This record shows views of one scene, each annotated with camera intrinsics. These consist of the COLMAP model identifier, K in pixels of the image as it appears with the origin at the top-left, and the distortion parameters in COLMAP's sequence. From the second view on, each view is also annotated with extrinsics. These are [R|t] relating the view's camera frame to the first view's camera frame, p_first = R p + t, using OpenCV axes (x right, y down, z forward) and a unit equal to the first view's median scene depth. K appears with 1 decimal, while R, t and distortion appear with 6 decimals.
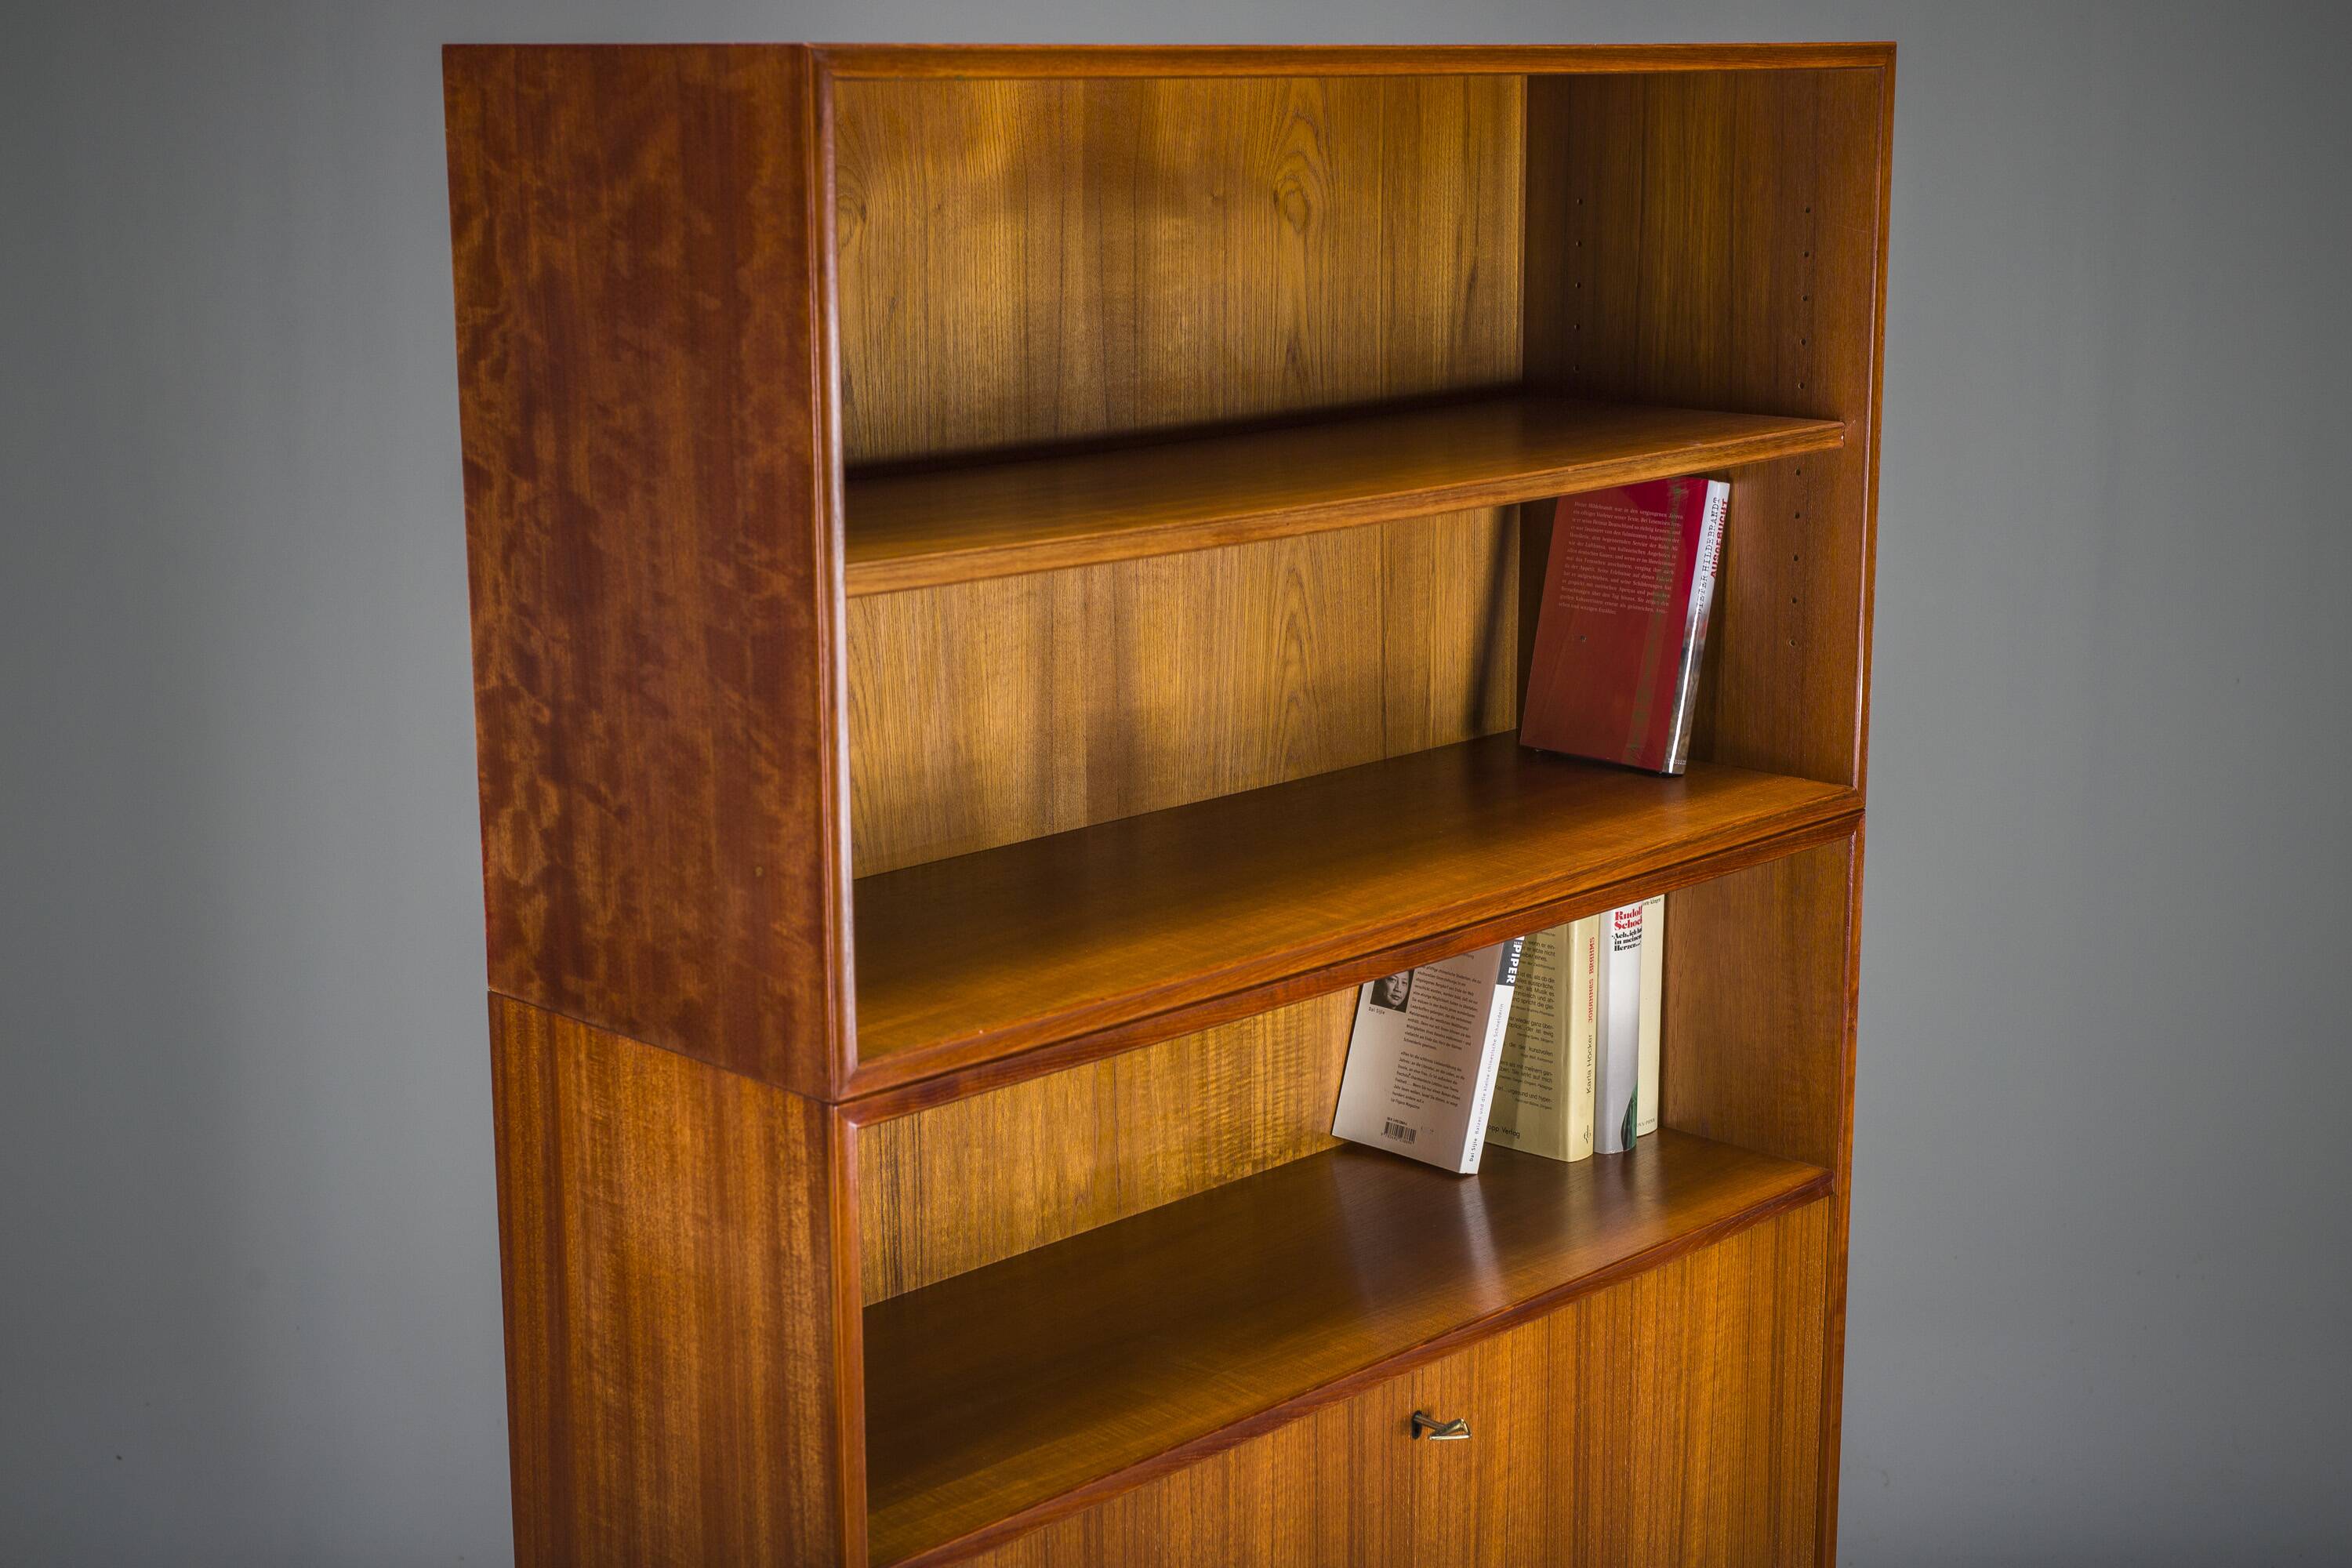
lens RADIAL K [[3326.8, 0, 1176.0], [0, 3326.8, 784.0], [0, 0, 1]] dist [-0.002393, -0.063860]
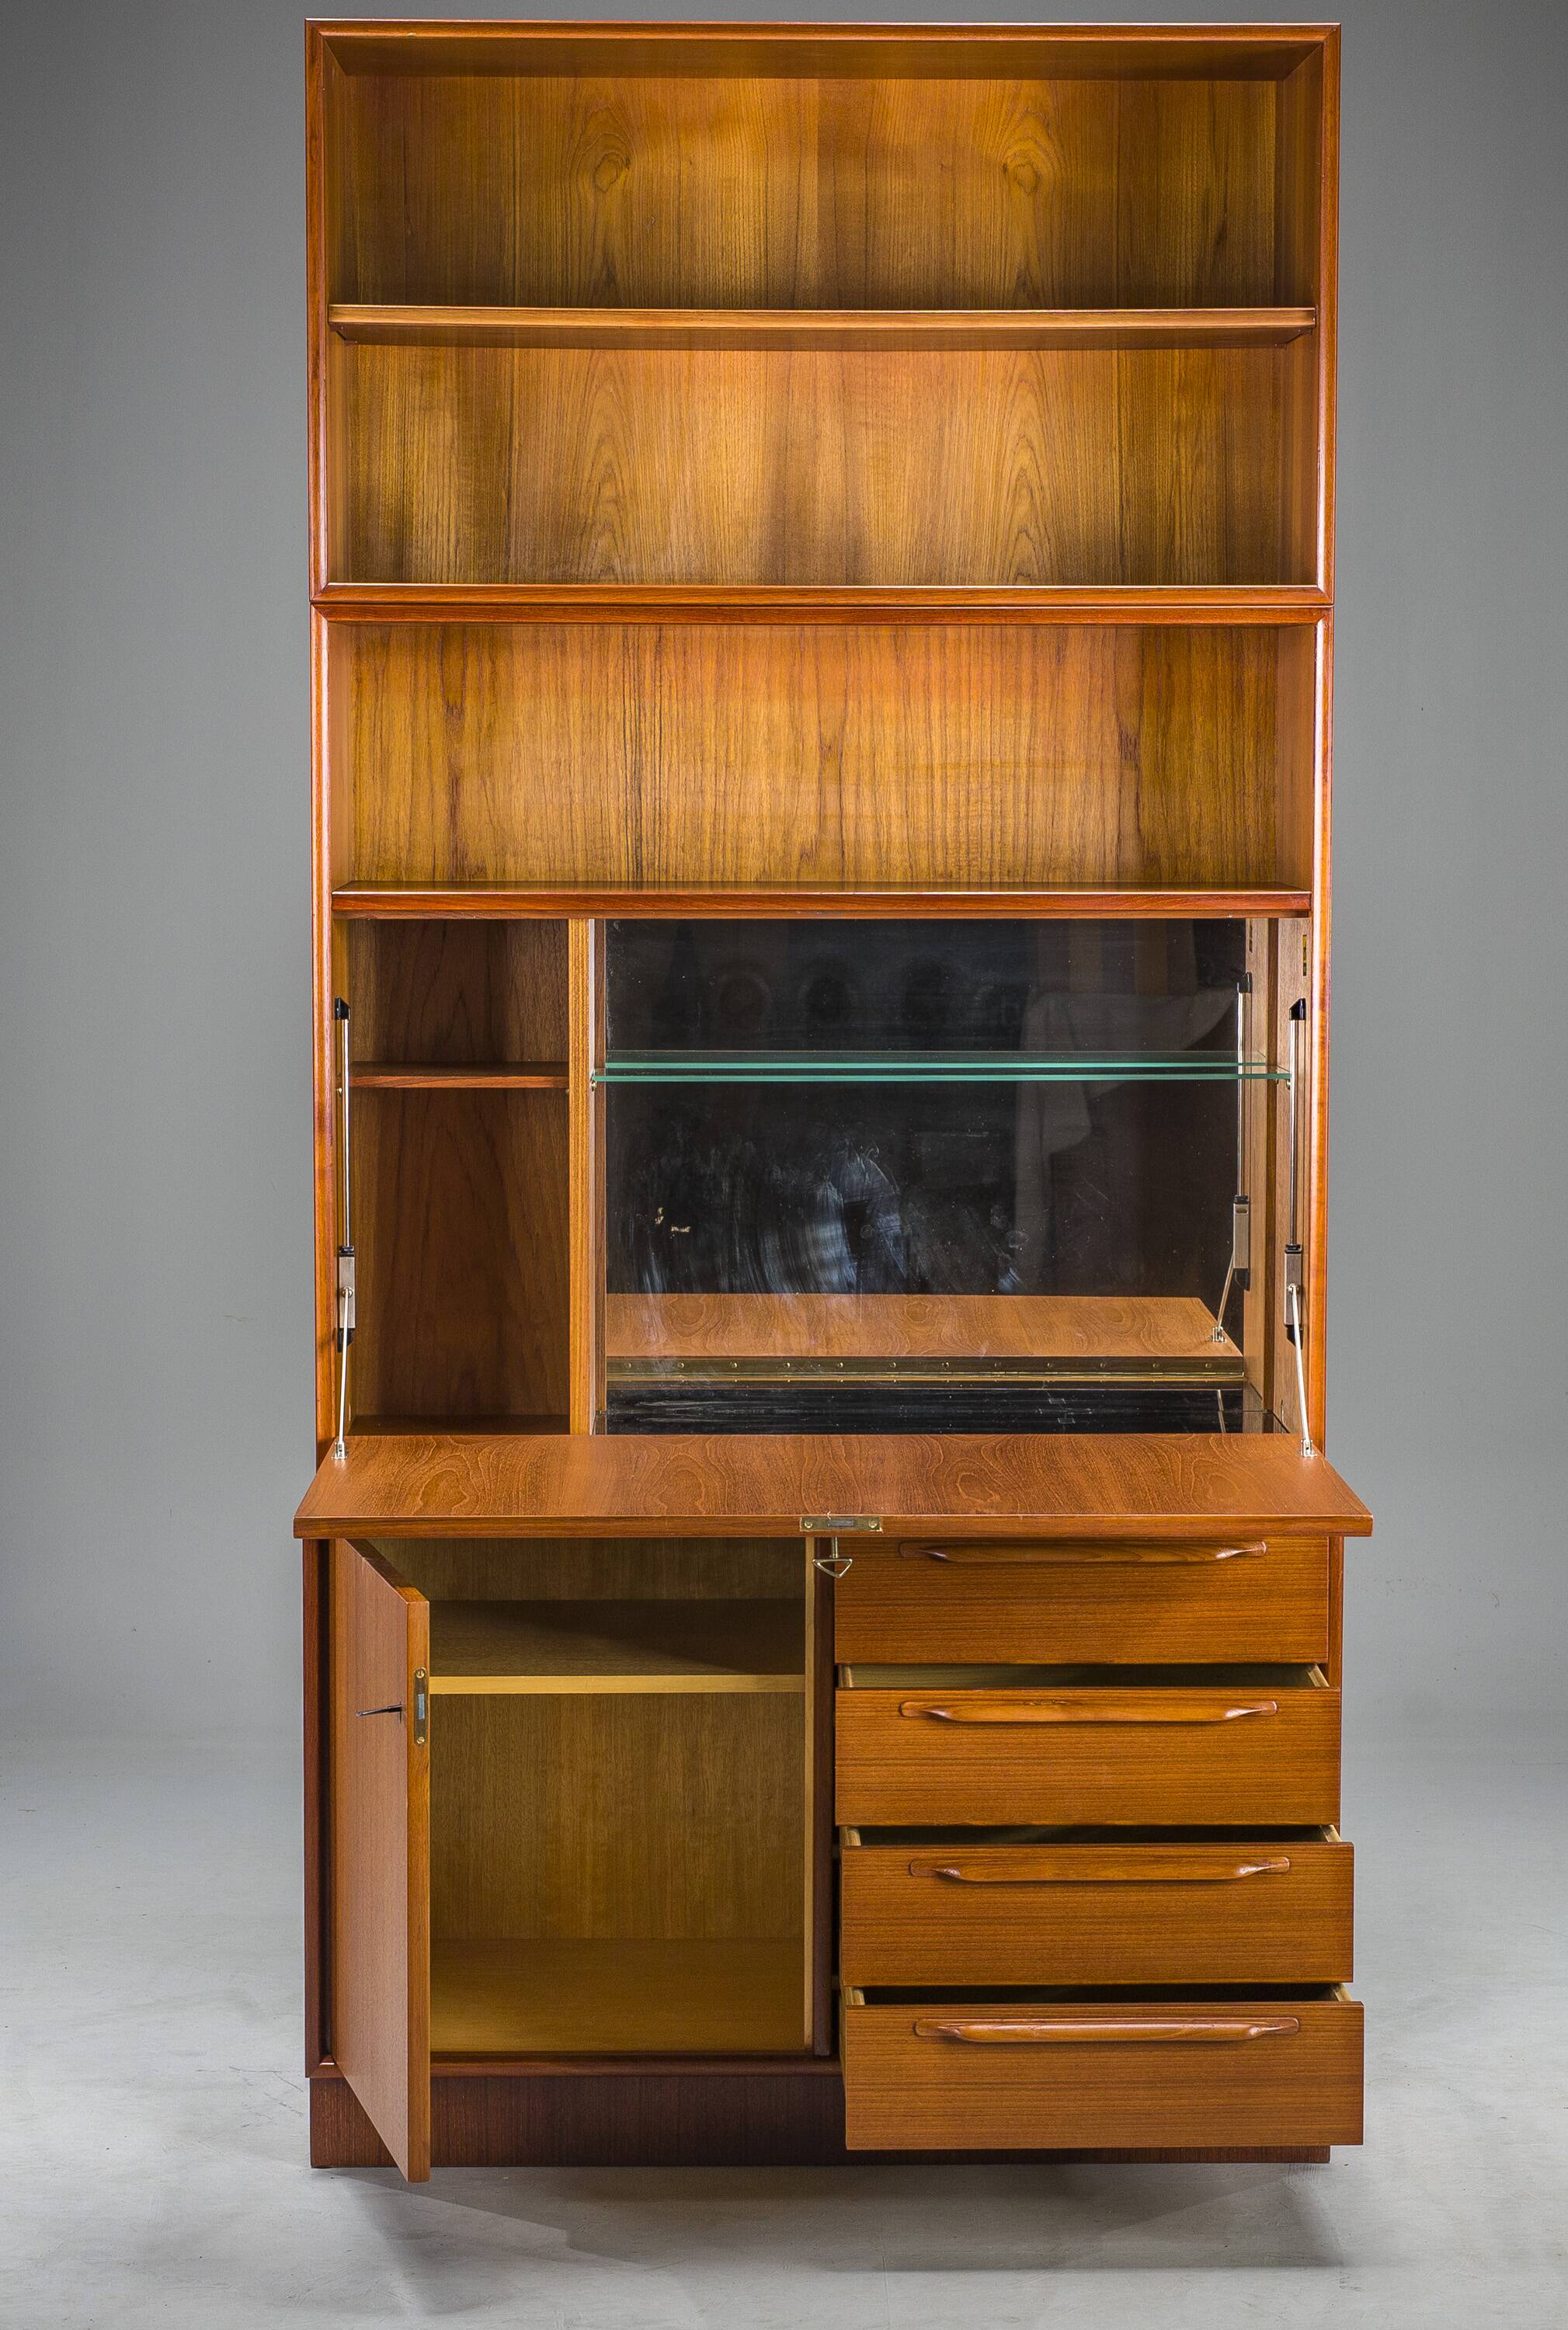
lens RADIAL K [[5120.6, 0, 842.7], [0, 5120.6, 1167.9], [0, 0, 1]] dist [0.002559, -0.015490]
pose [[0.722537, 0.068565, -0.687924, 1.553751], [-0.152040, 0.986467, -0.061369, 0.400930], [0.674406, 0.148934, 0.723184, -0.586013]]
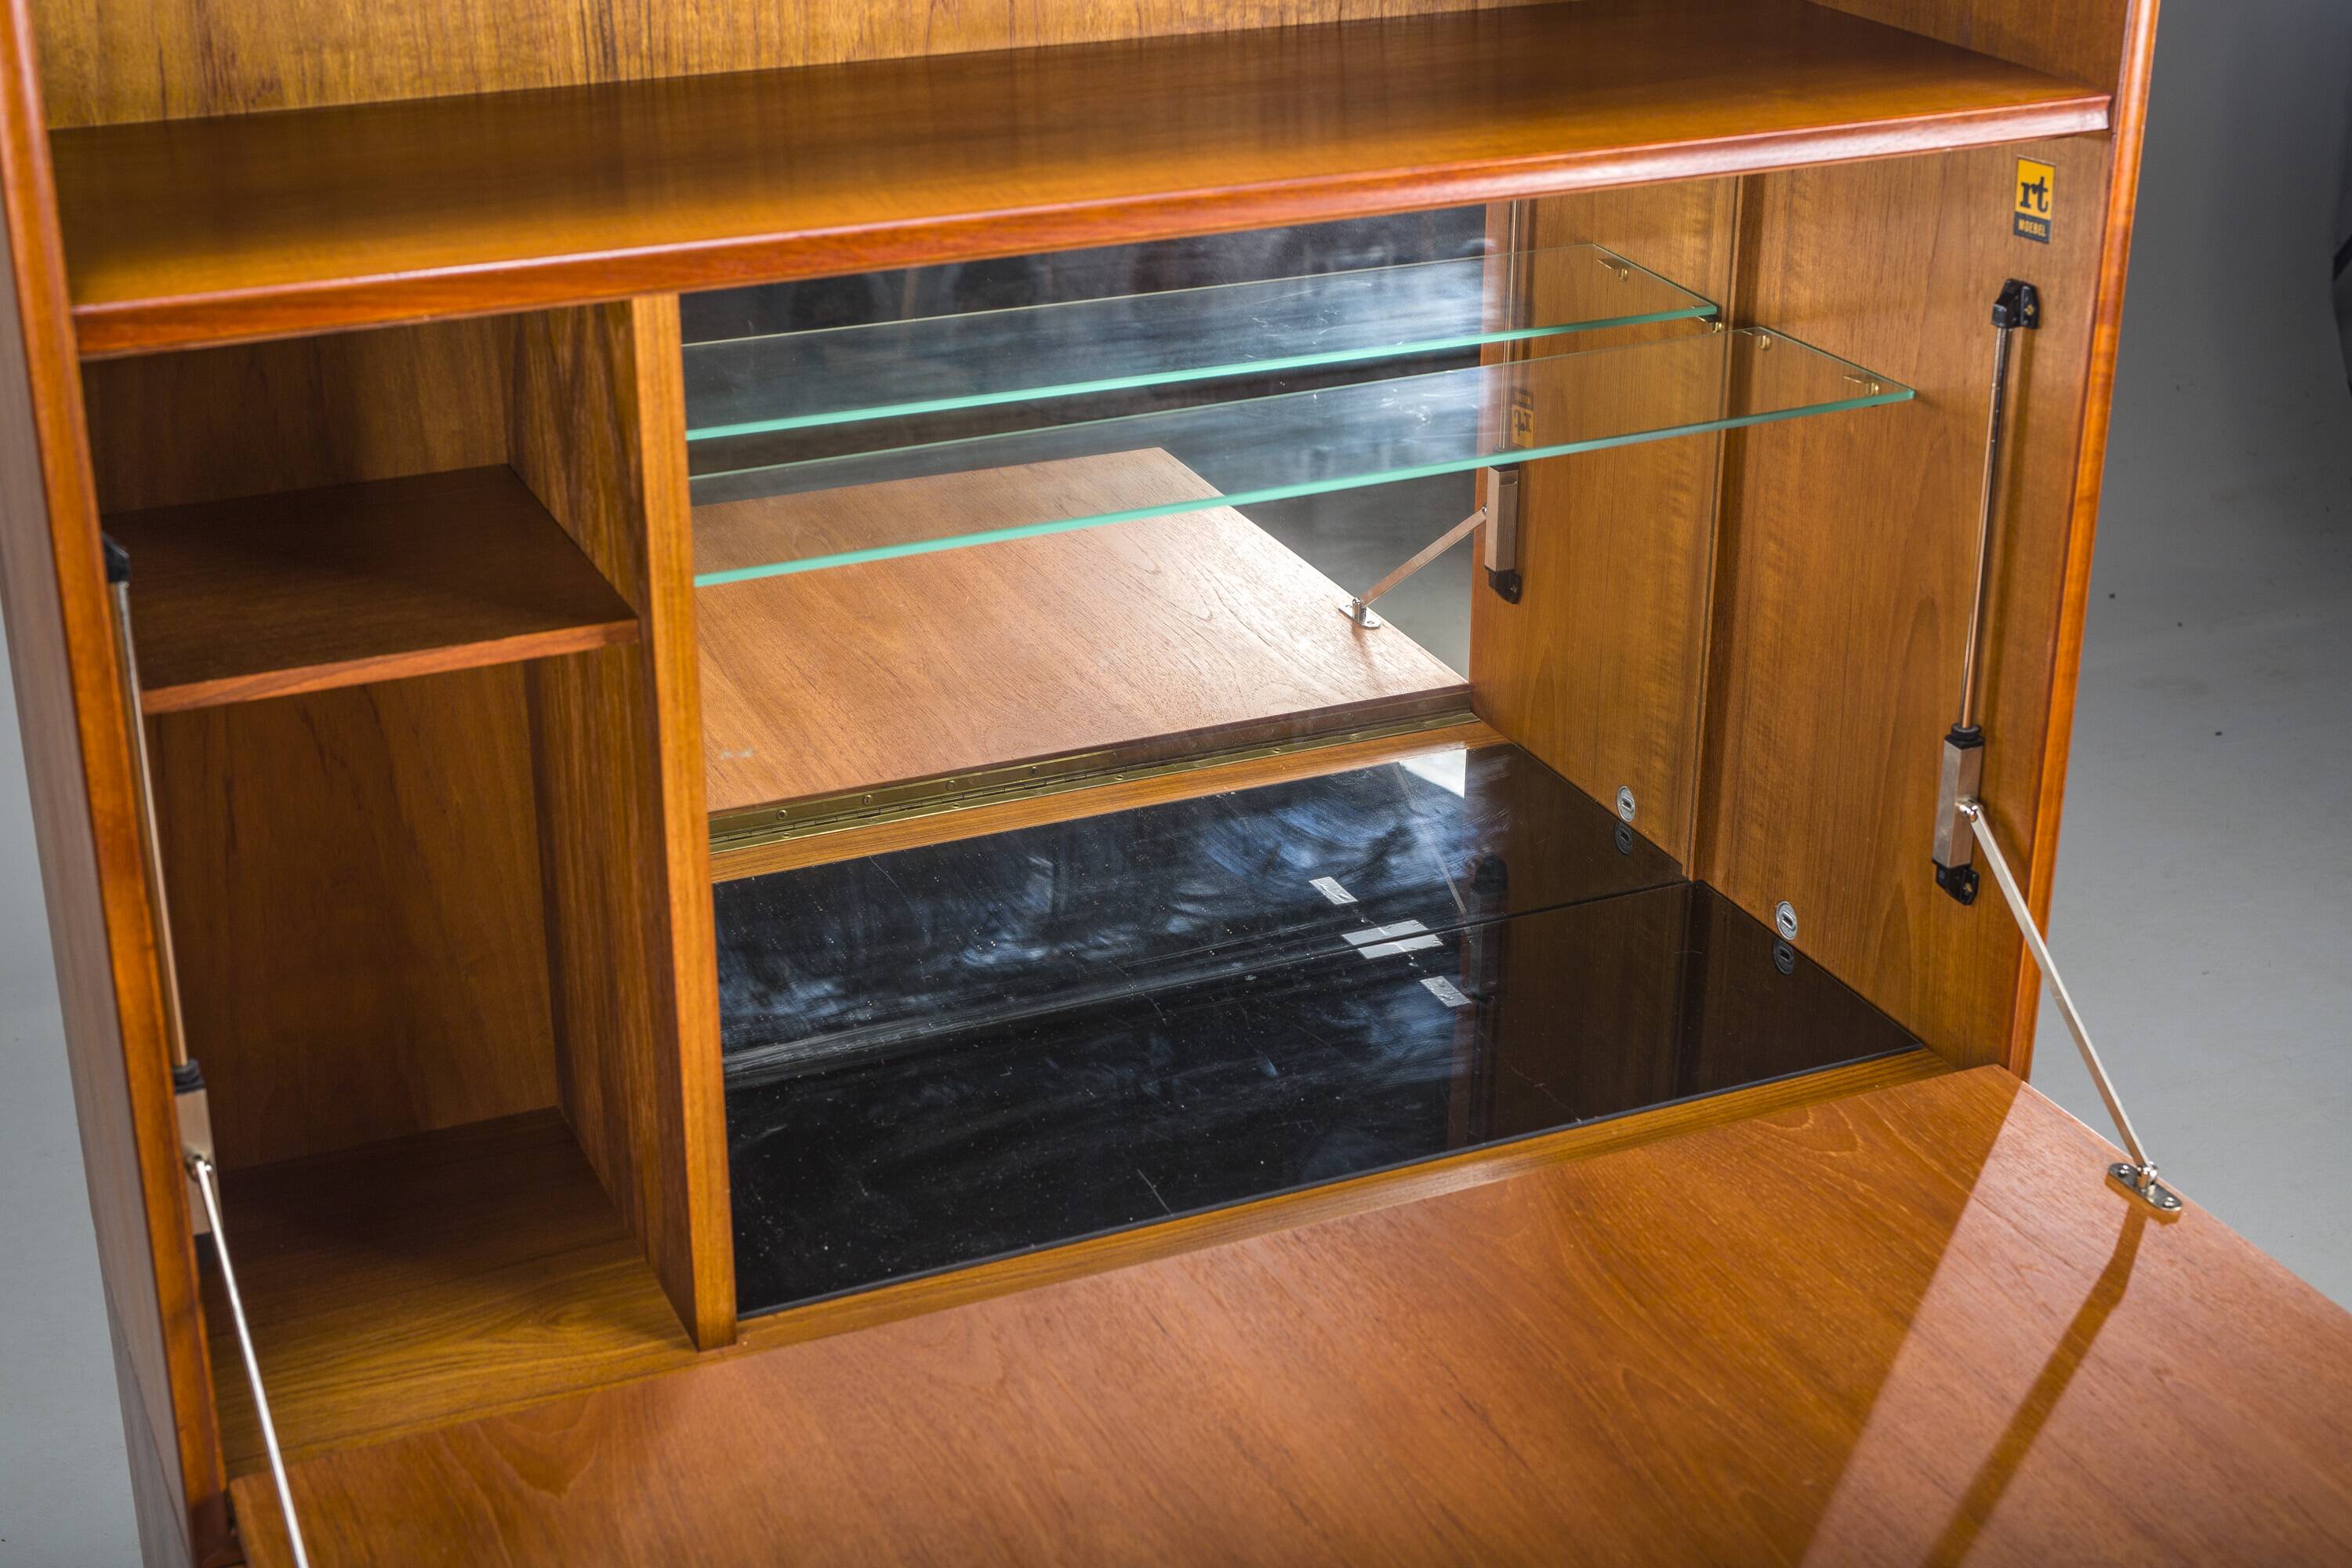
lens RADIAL K [[3326.8, 0, 1176.0], [0, 3326.8, 784.0], [0, 0, 1]] dist [-0.002393, -0.063860]
pose [[0.932813, 0.152928, -0.326301, 0.278865], [-0.084266, 0.972950, 0.215099, 0.133297], [0.350370, -0.173151, 0.920467, 0.350451]]
